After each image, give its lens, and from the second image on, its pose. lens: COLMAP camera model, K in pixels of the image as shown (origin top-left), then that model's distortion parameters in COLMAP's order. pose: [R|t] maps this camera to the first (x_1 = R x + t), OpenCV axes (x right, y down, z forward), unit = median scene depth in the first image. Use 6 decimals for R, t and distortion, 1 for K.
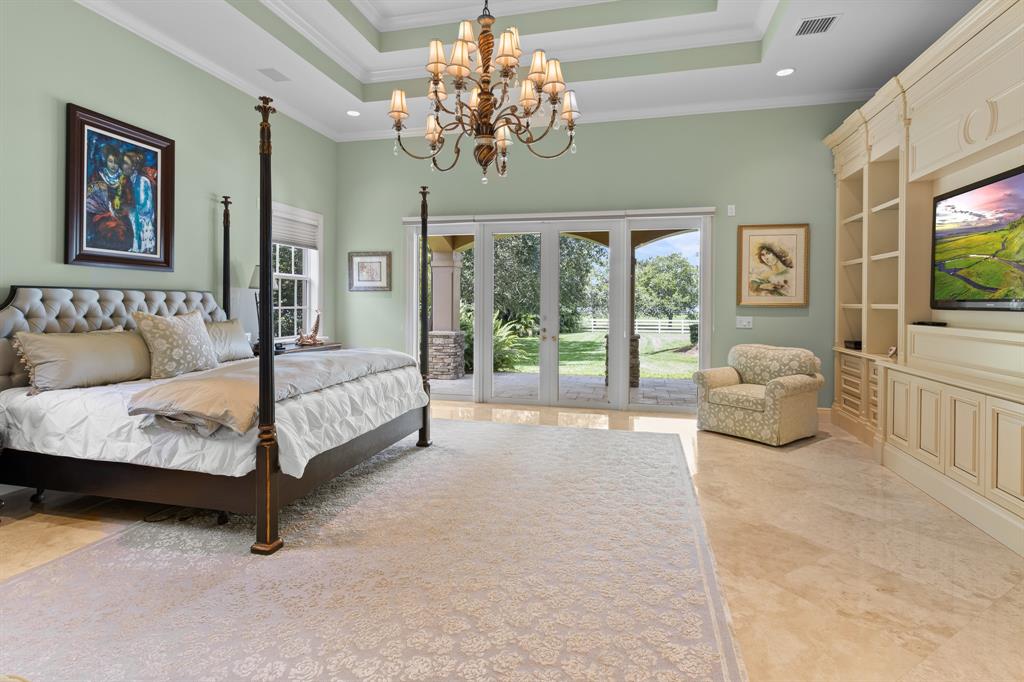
lens RADIAL K [[501.3, 0, 507.7], [0, 501.3, 308.4], [0, 0, 1]] dist [0.002835, -0.002397]
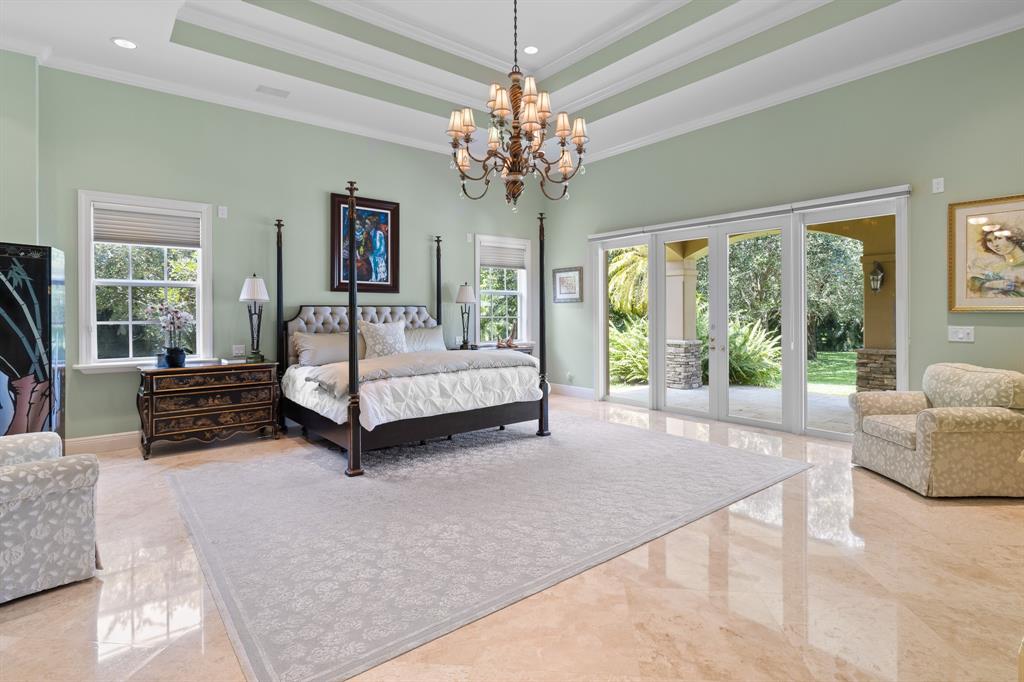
lens RADIAL K [[501.3, 0, 527.8], [0, 501.3, 316.0], [0, 0, 1]] dist [0.002835, -0.002397]
pose [[0.813047, -0.006737, -0.582159, 0.514693], [0.004551, 0.999976, -0.005217, 0.003070], [0.582181, 0.001593, 0.813058, 0.035461]]
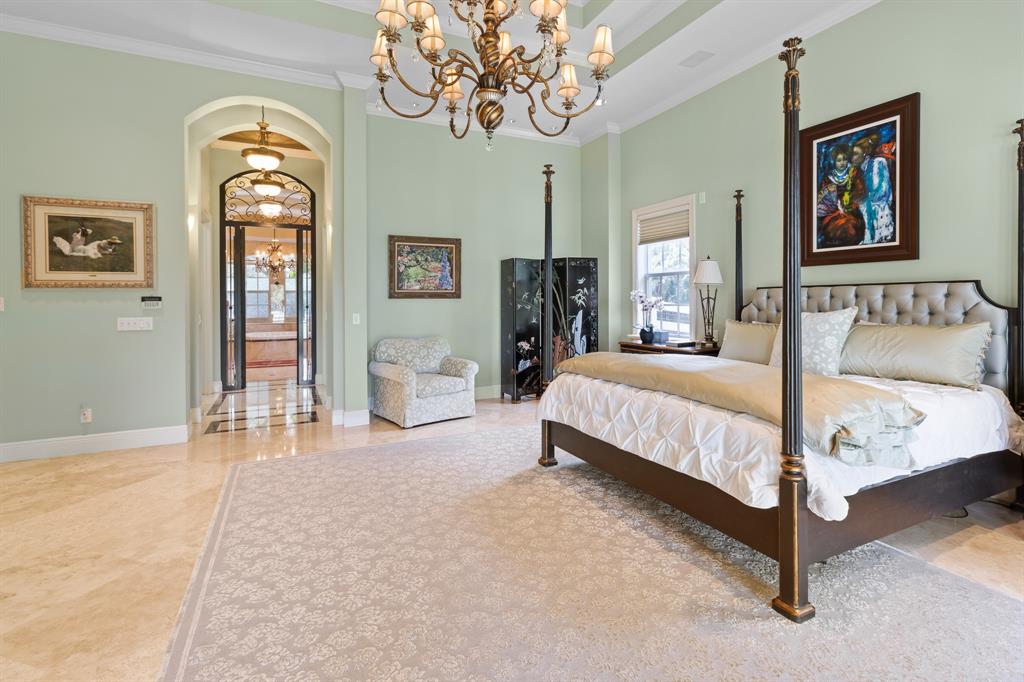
lens RADIAL K [[491.1, 0, 530.5], [0, 491.1, 300.8], [0, 0, 1]] dist [0.010243, -0.002221]
pose [[-0.750239, 0.002233, -0.661163, 0.324864], [-0.001454, 0.999986, 0.005027, -0.010429], [0.661166, 0.004733, -0.750225, 1.253816]]
